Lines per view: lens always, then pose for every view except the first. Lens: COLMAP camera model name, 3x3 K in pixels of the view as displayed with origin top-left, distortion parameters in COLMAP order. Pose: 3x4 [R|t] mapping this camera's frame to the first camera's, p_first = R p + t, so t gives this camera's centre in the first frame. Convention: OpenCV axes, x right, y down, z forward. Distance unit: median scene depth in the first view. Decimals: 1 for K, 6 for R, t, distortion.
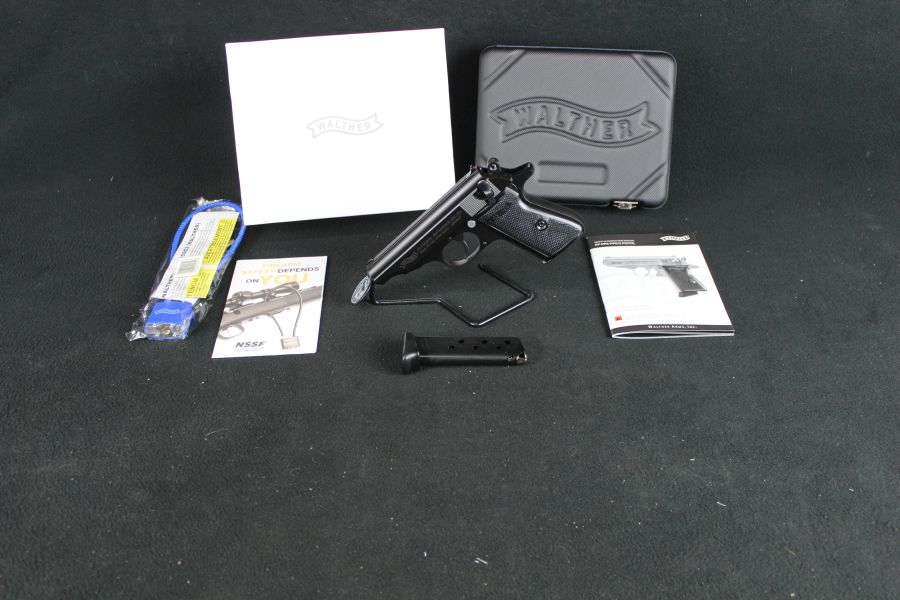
lens RADIAL K [[832.8, 0, 450.0], [0, 832.8, 300.0], [0, 0, 1]] dist [-0.182407, 0.206472]
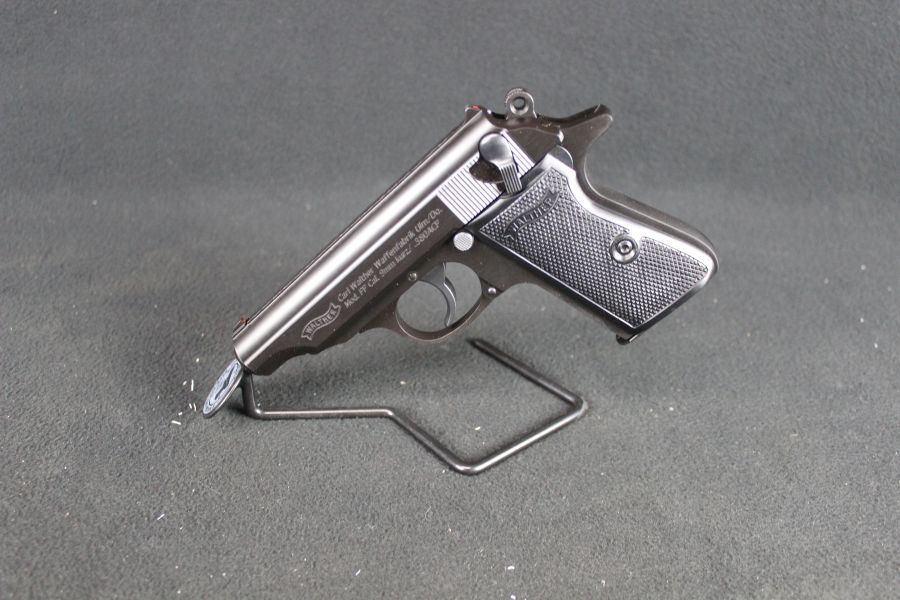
lens RADIAL K [[832.8, 0, 450.0], [0, 832.8, 300.0], [0, 0, 1]] dist [-0.182407, 0.206472]
pose [[0.999483, 0.031346, -0.007213, 0.022658], [-0.031934, 0.993841, -0.106111, -0.015185], [0.003842, 0.106287, 0.994328, 0.570539]]
